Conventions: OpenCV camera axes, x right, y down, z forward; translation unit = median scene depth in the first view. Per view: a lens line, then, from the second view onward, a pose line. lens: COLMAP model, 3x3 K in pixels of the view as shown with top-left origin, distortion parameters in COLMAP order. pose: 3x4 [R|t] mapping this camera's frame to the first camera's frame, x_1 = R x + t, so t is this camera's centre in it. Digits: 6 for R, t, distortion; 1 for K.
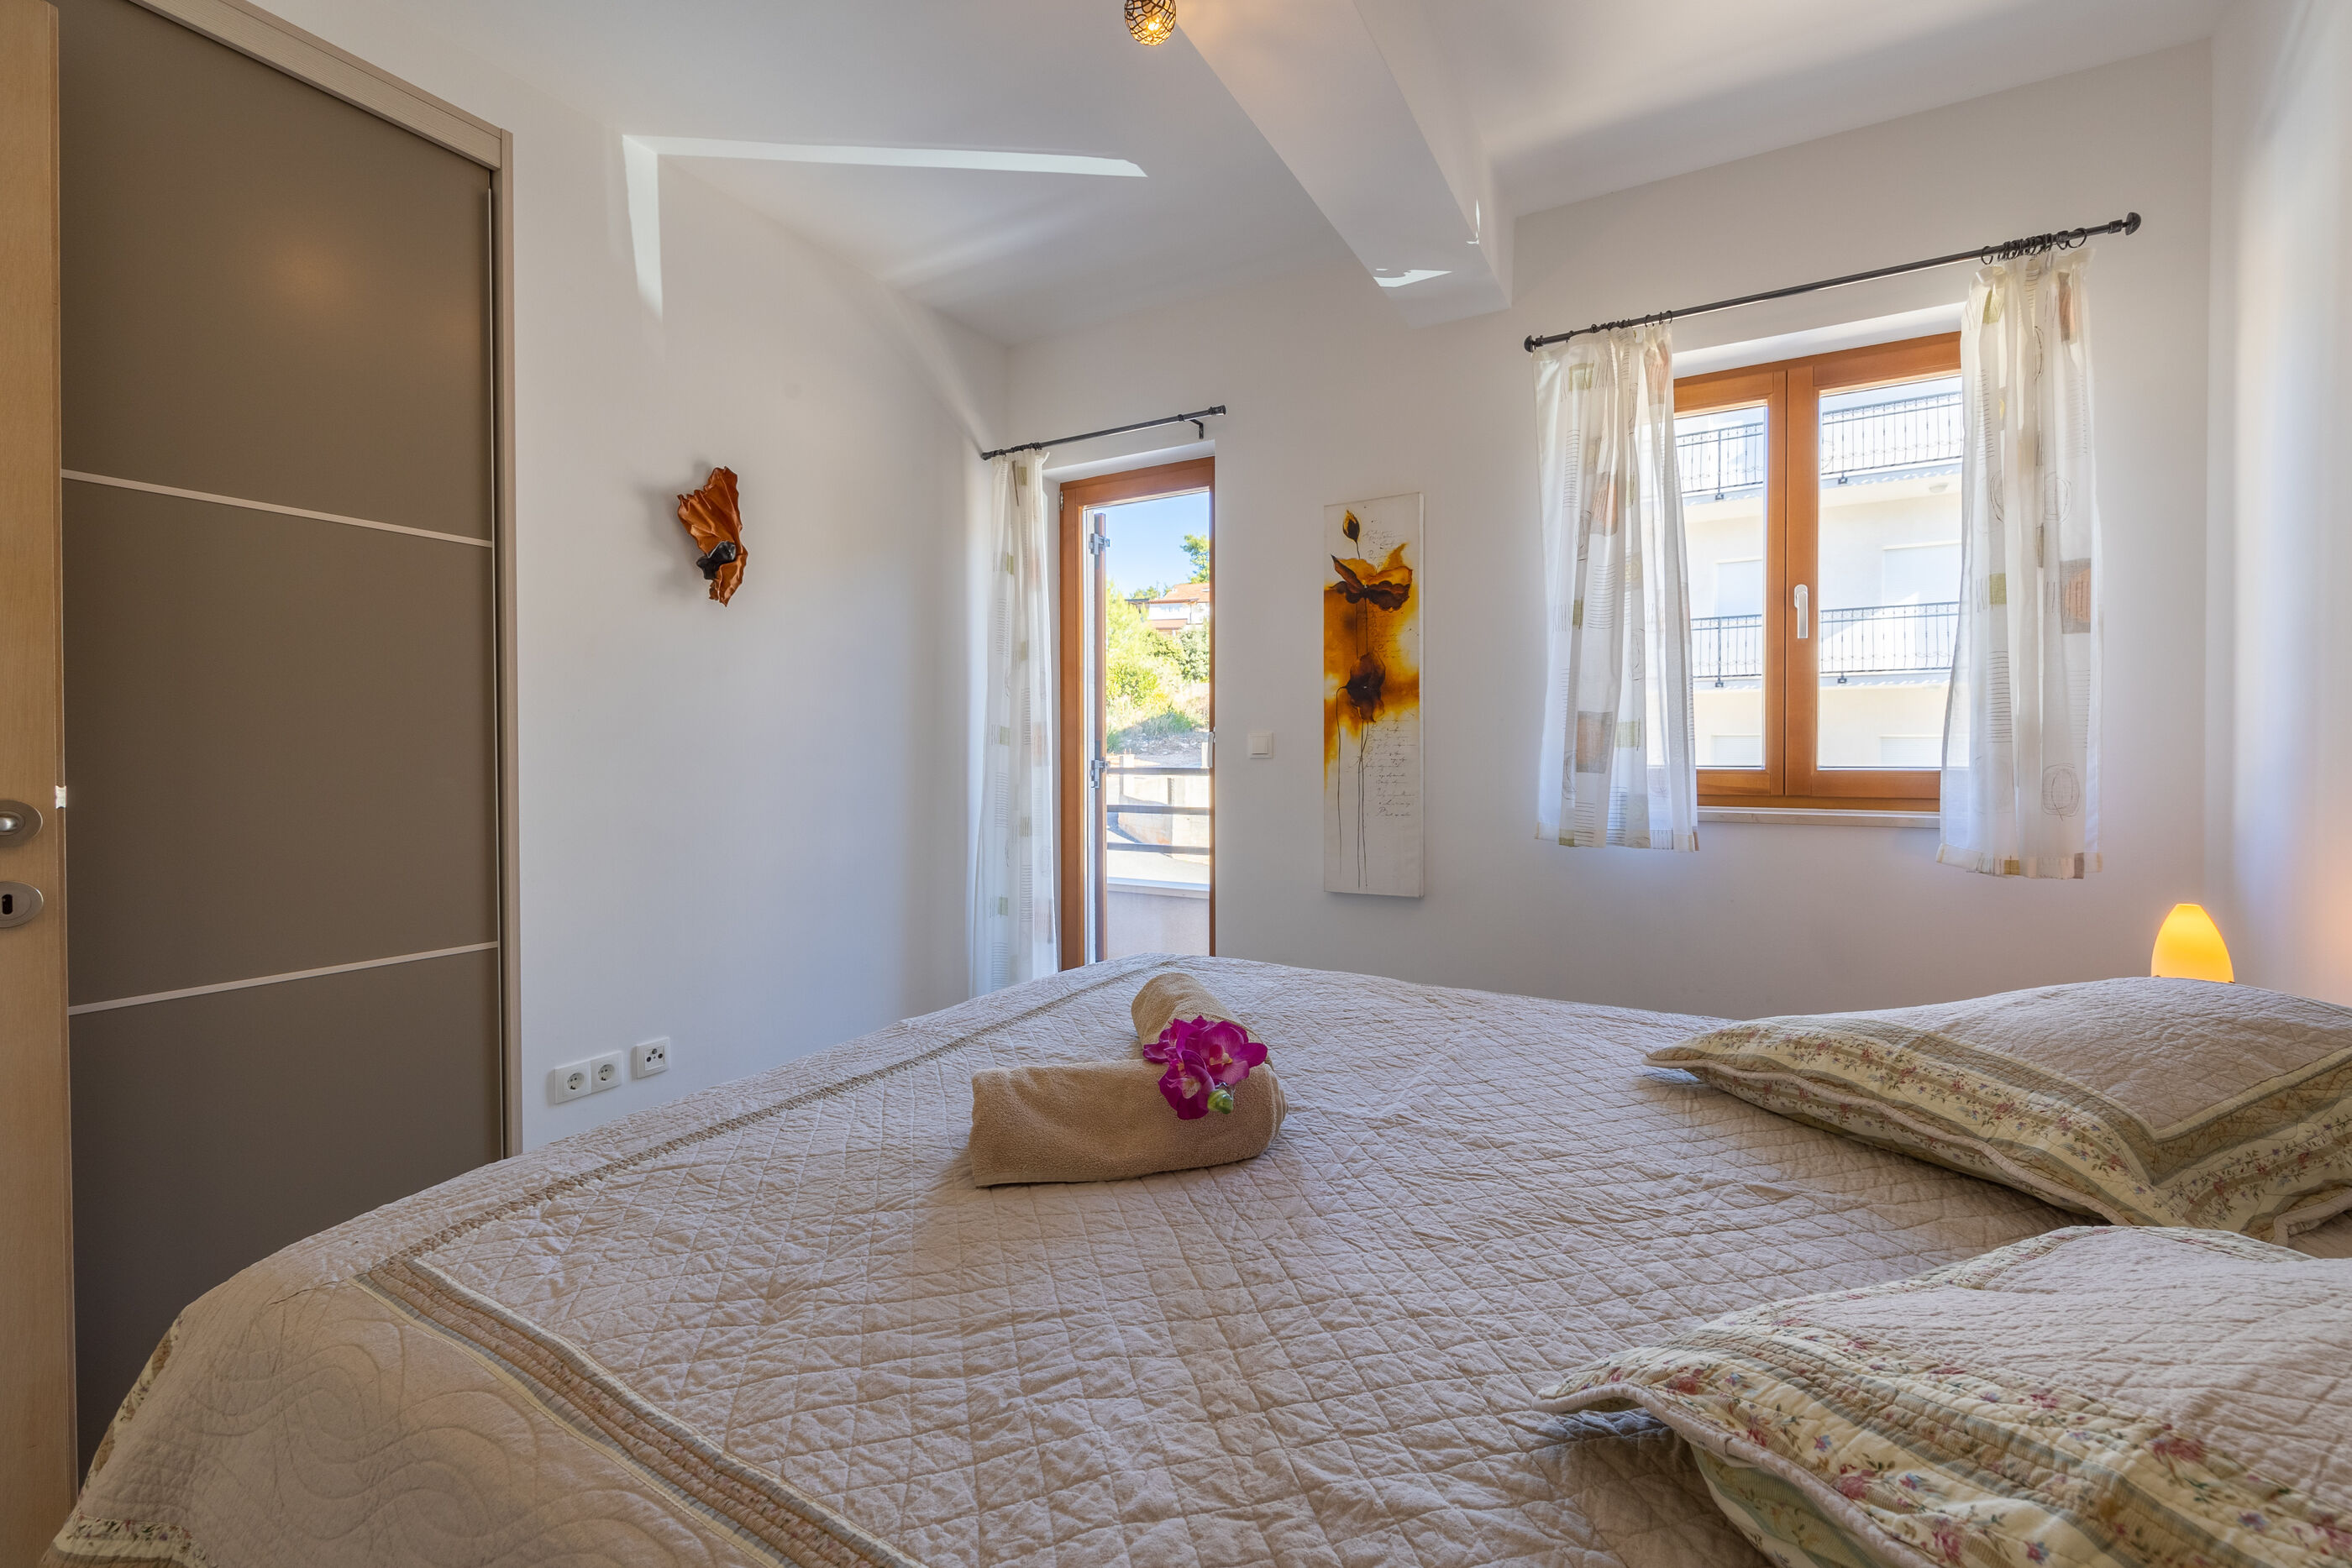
lens RADIAL K [[960.9, 0, 1199.9], [0, 960.9, 763.0], [0, 0, 1]] dist [-0.003460, 0.000567]
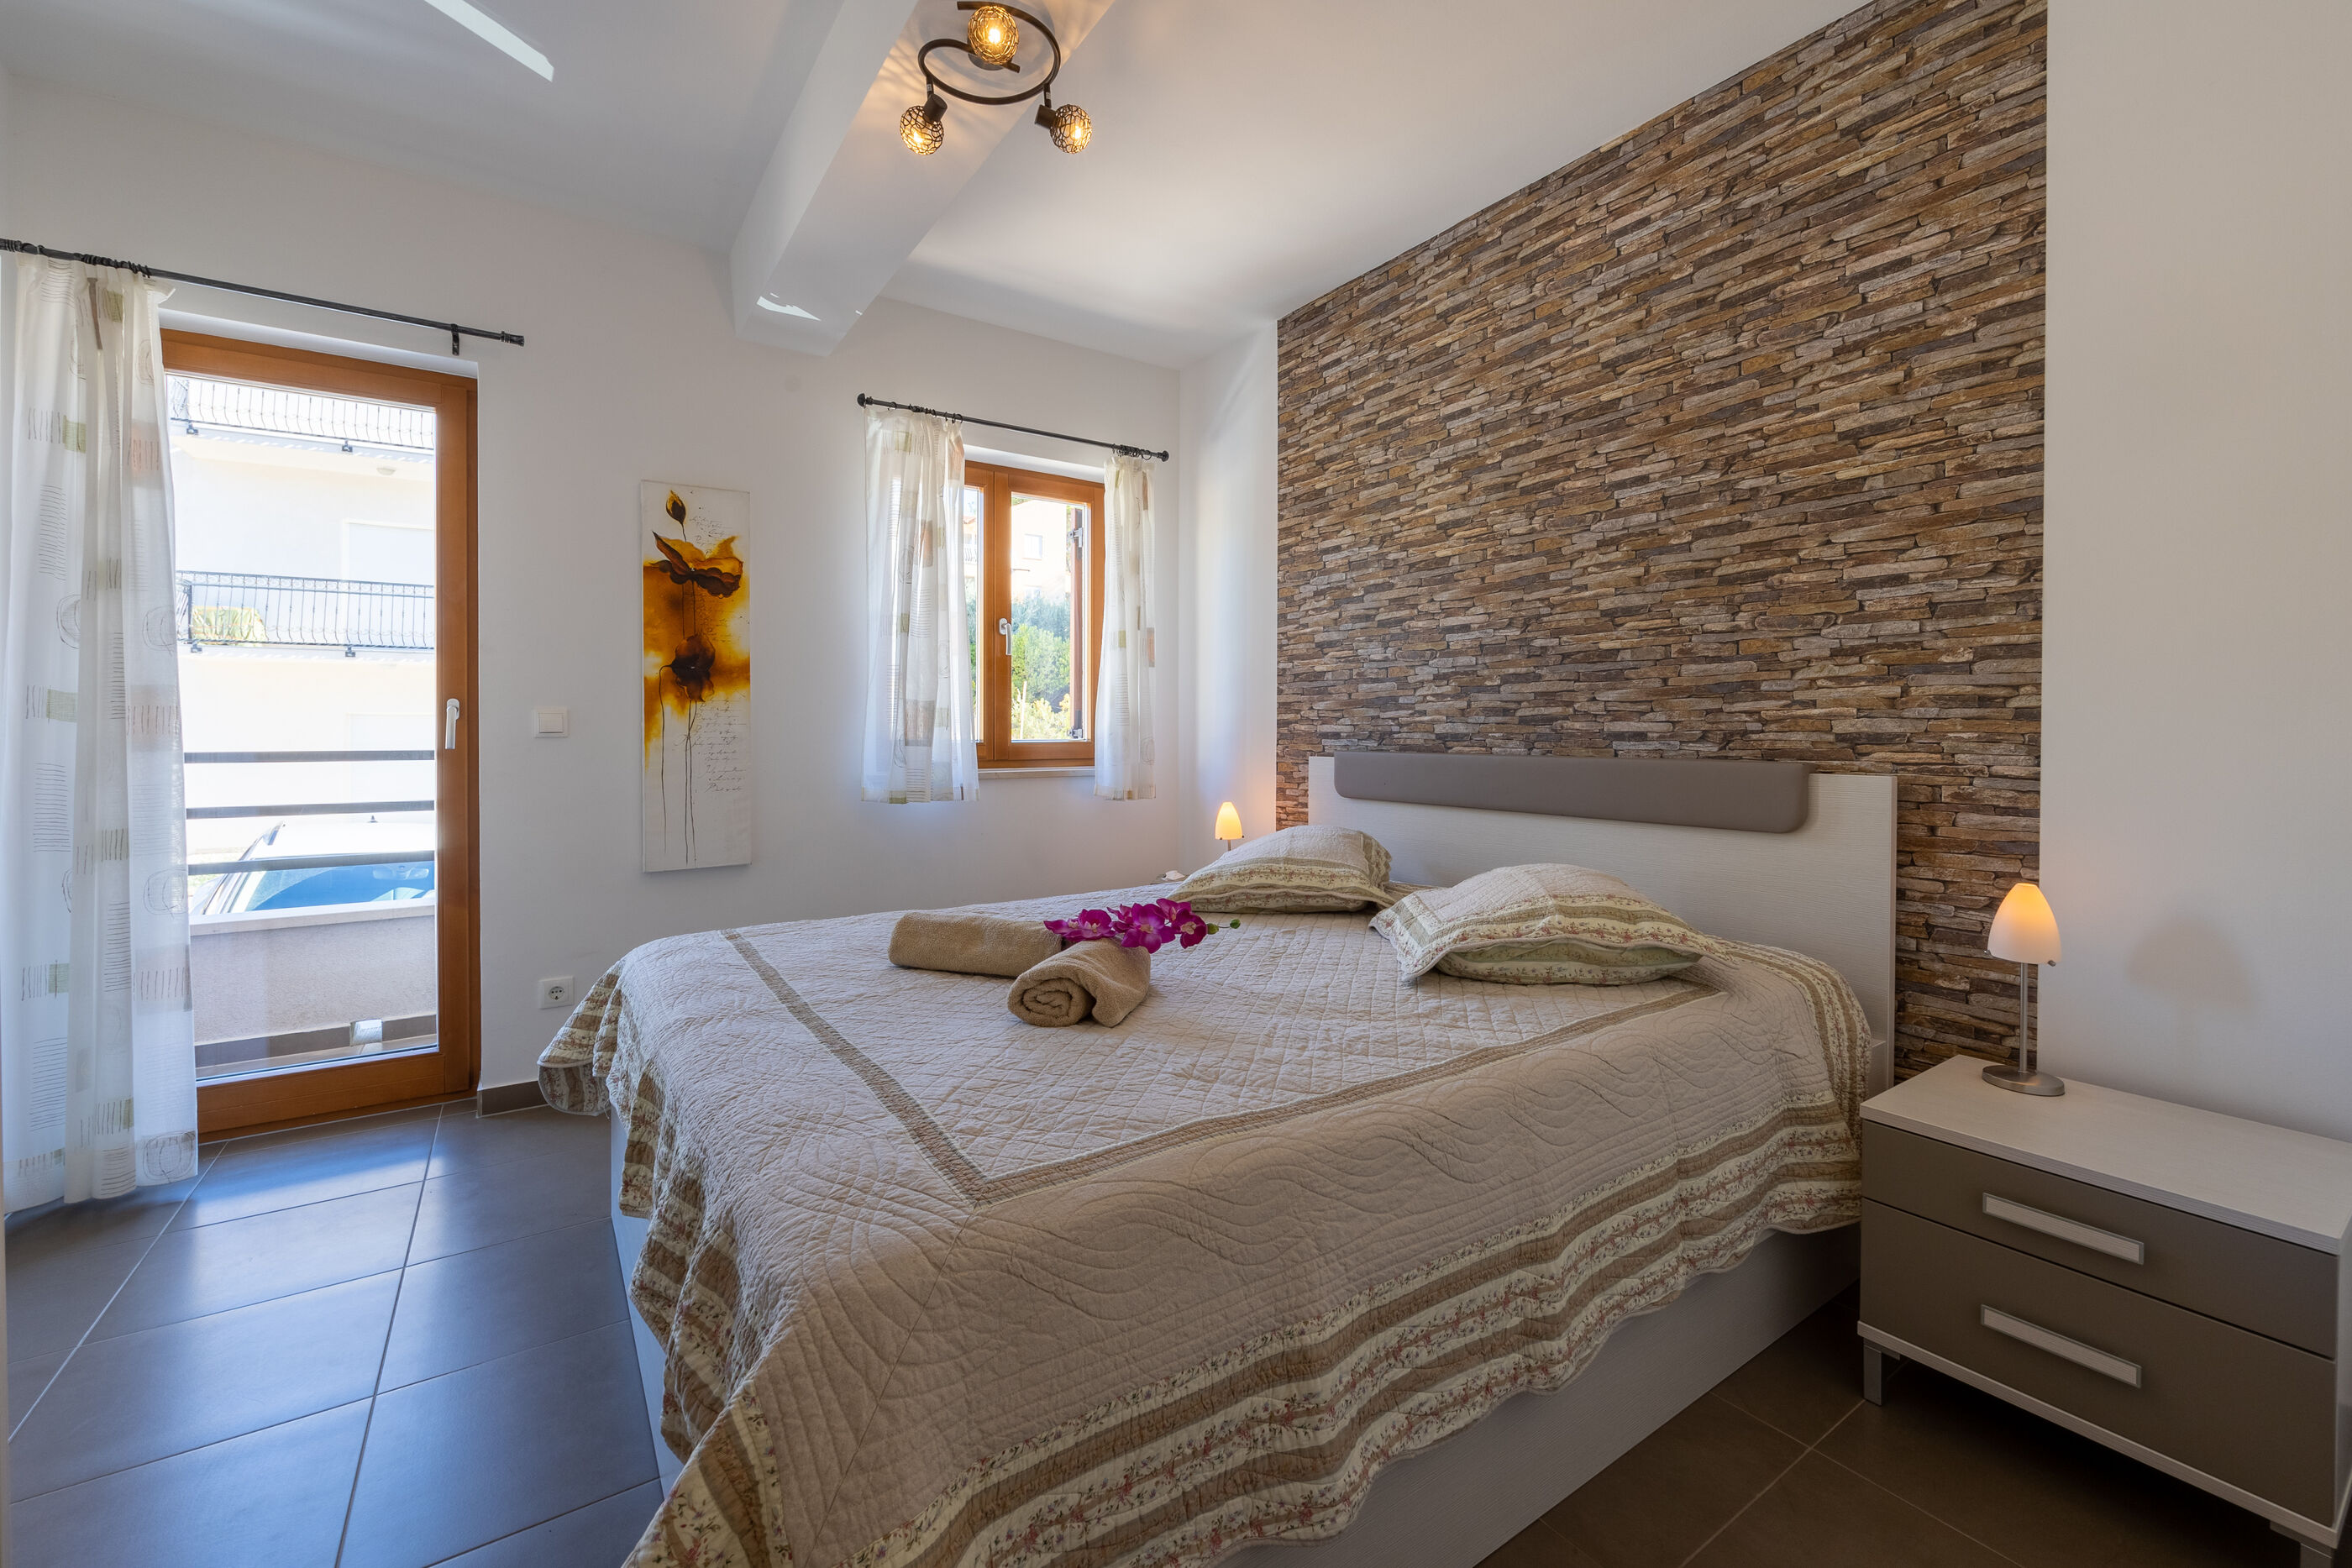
lens RADIAL K [[960.9, 0, 1155.9], [0, 960.9, 736.9], [0, 0, 1]] dist [-0.003460, 0.000567]
pose [[0.460268, -0.006160, 0.887758, -0.523239], [0.009356, 0.999954, 0.002088, -0.002167], [-0.887730, 0.007345, 0.460305, 0.089433]]
